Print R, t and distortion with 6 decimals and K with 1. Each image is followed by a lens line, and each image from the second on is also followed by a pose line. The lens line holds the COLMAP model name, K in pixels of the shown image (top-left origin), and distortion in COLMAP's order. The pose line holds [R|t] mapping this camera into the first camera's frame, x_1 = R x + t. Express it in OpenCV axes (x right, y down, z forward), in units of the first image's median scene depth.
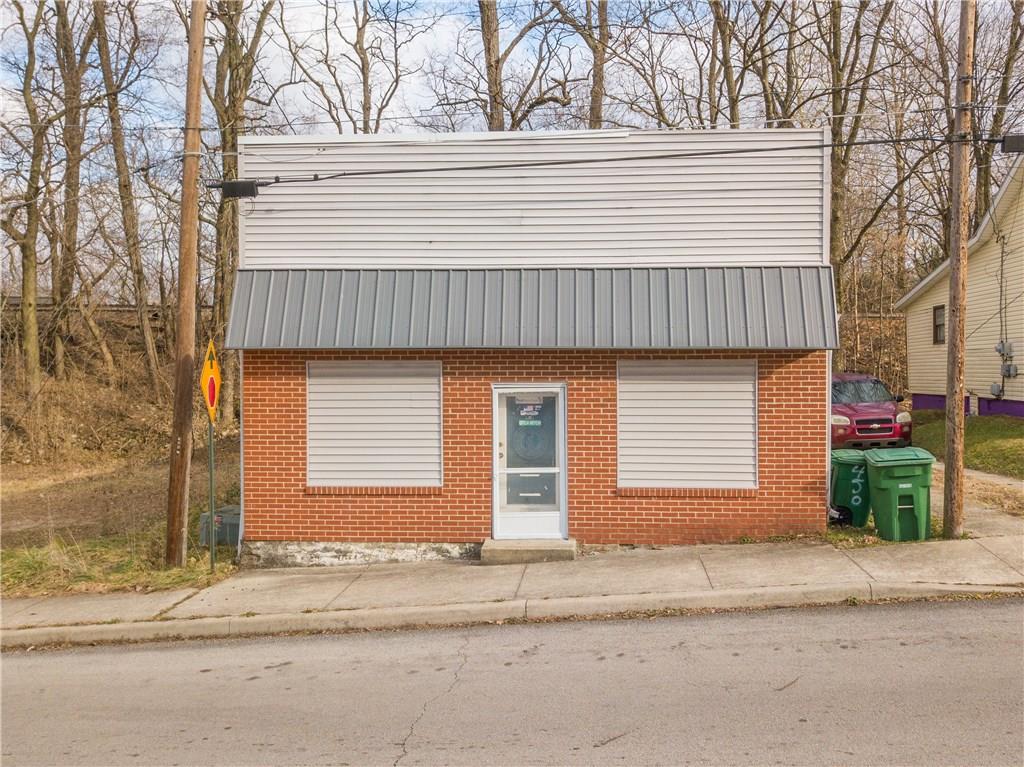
lens RADIAL K [[952.5, 0, 512.0], [0, 952.5, 383.5], [0, 0, 1]] dist [0.015986, -0.004477]
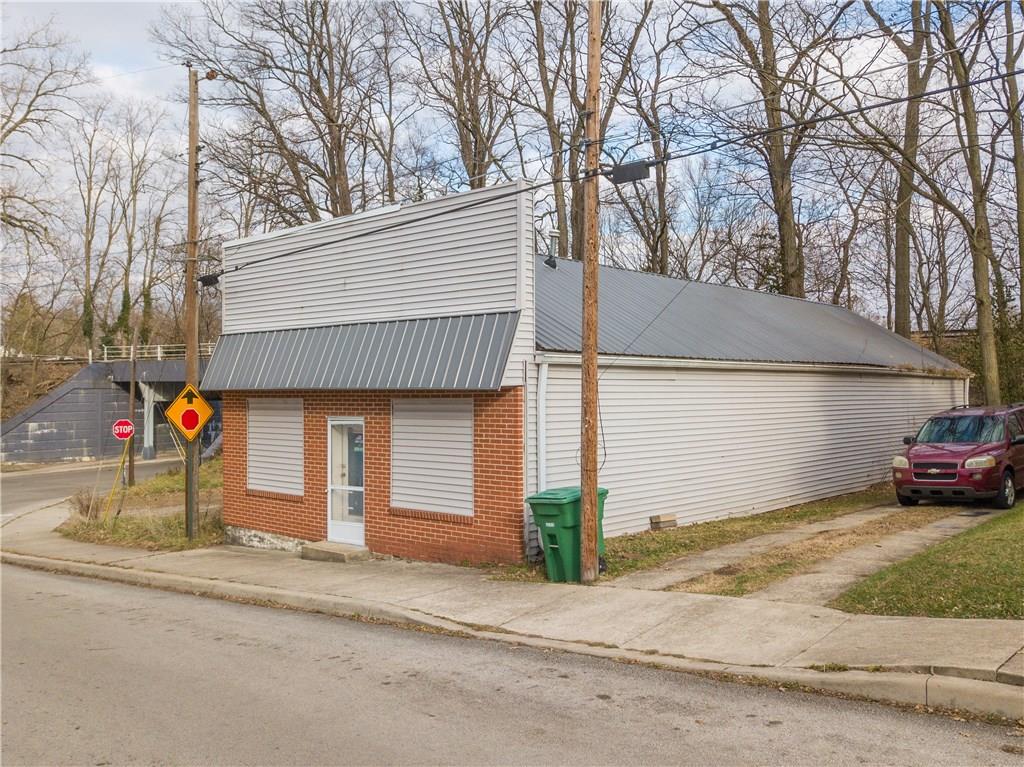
lens RADIAL K [[912.8, 0, 512.0], [0, 912.8, 383.5], [0, 0, 1]] dist [0.000290, -0.000714]
pose [[0.772394, -0.008407, -0.635089, 0.937087], [-0.006835, 0.999744, -0.021548, -0.019629], [0.635107, 0.020985, 0.772139, 0.216937]]
